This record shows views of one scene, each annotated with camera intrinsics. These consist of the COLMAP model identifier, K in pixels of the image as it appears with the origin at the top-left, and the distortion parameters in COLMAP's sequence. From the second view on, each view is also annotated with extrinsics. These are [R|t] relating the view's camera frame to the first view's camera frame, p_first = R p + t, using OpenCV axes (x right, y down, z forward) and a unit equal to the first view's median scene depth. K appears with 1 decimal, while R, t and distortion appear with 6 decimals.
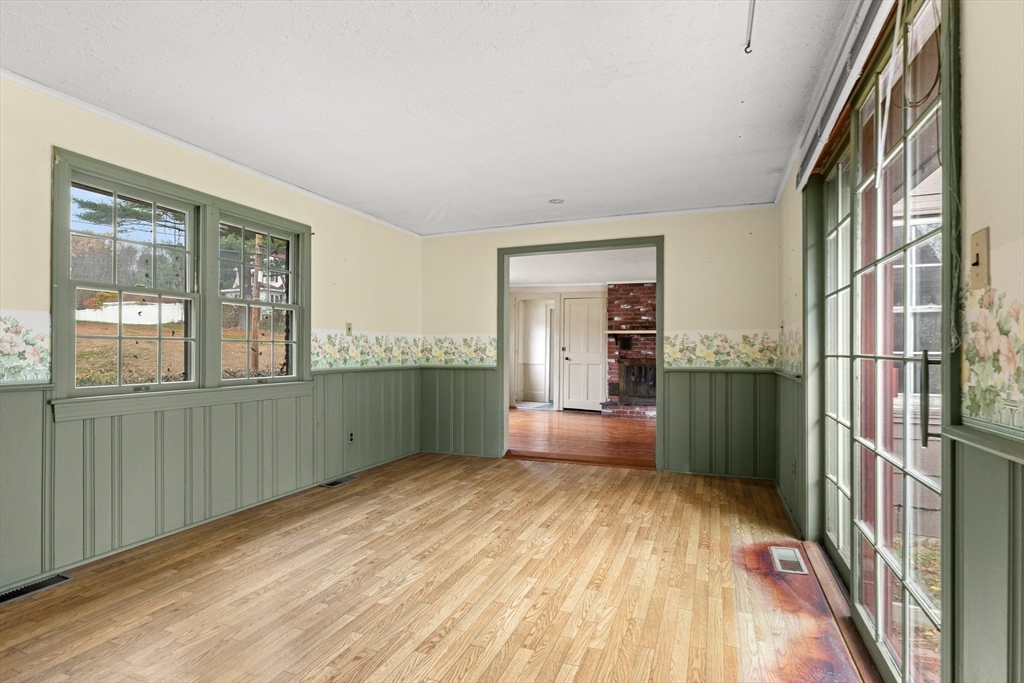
lens RADIAL K [[505.4, 0, 510.8], [0, 505.4, 348.5], [0, 0, 1]] dist [-0.000739, -0.000373]
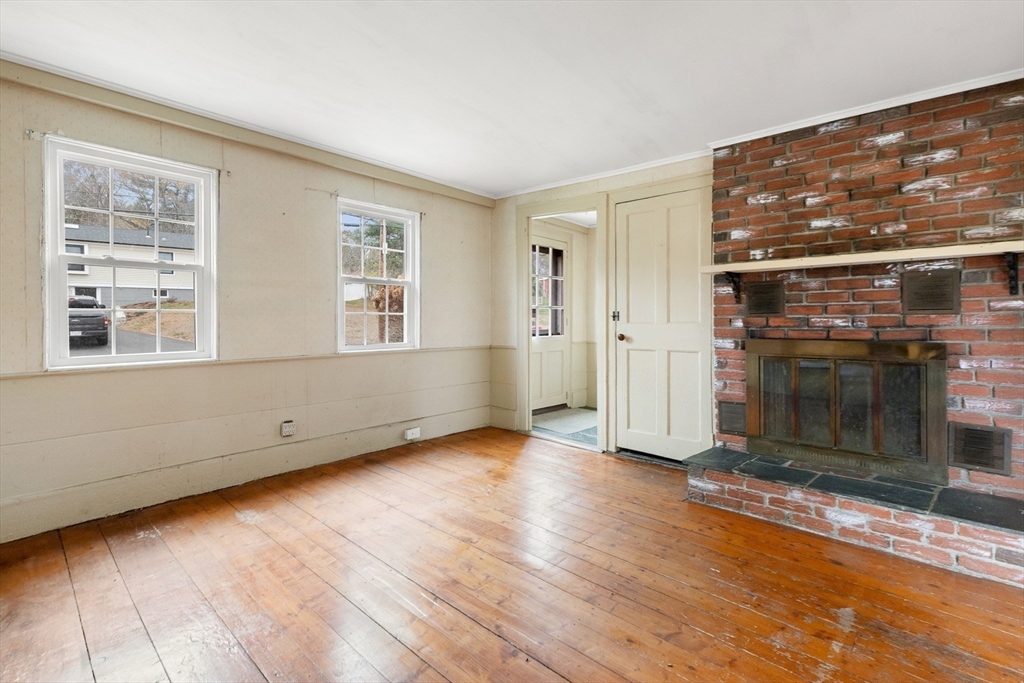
lens RADIAL K [[468.8, 0, 516.5], [0, 468.8, 318.3], [0, 0, 1]] dist [0.004640, 0.000765]
pose [[0.940927, -0.013650, -0.338335, 0.171589], [0.013988, 0.999901, -0.001440, 0.003053], [0.338322, -0.003378, 0.941024, 0.608060]]
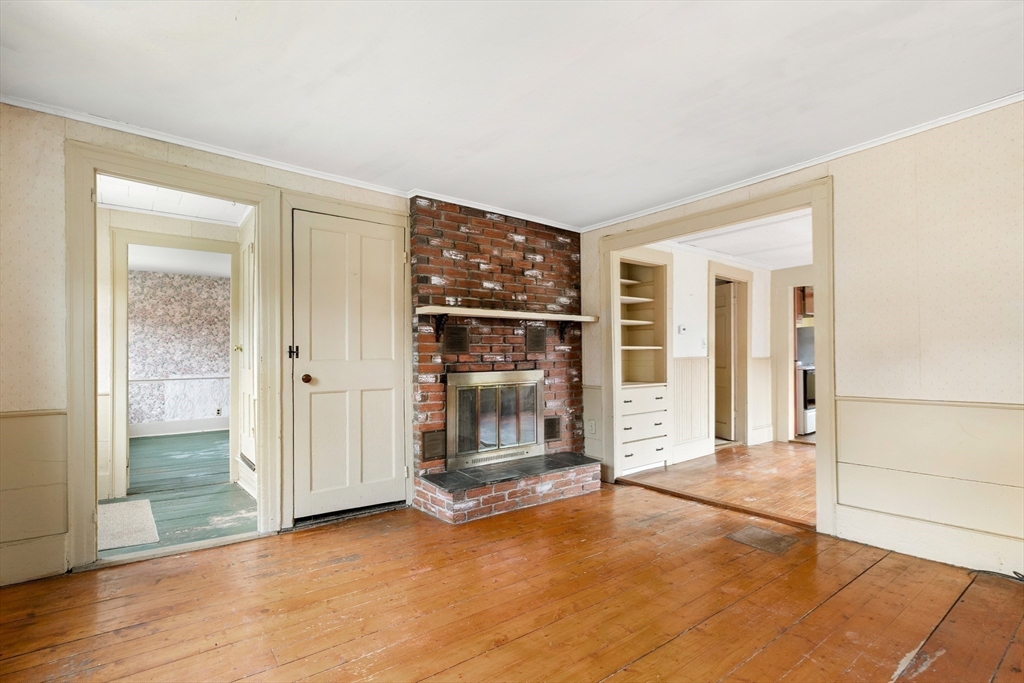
lens RADIAL K [[505.4, 0, 510.8], [0, 505.4, 348.5], [0, 0, 1]] dist [-0.000739, -0.000373]
pose [[0.492574, -0.001351, 0.870269, -0.134353], [-0.000742, 0.999998, 0.001973, -0.001745], [-0.870270, -0.001617, 0.492572, 0.732818]]
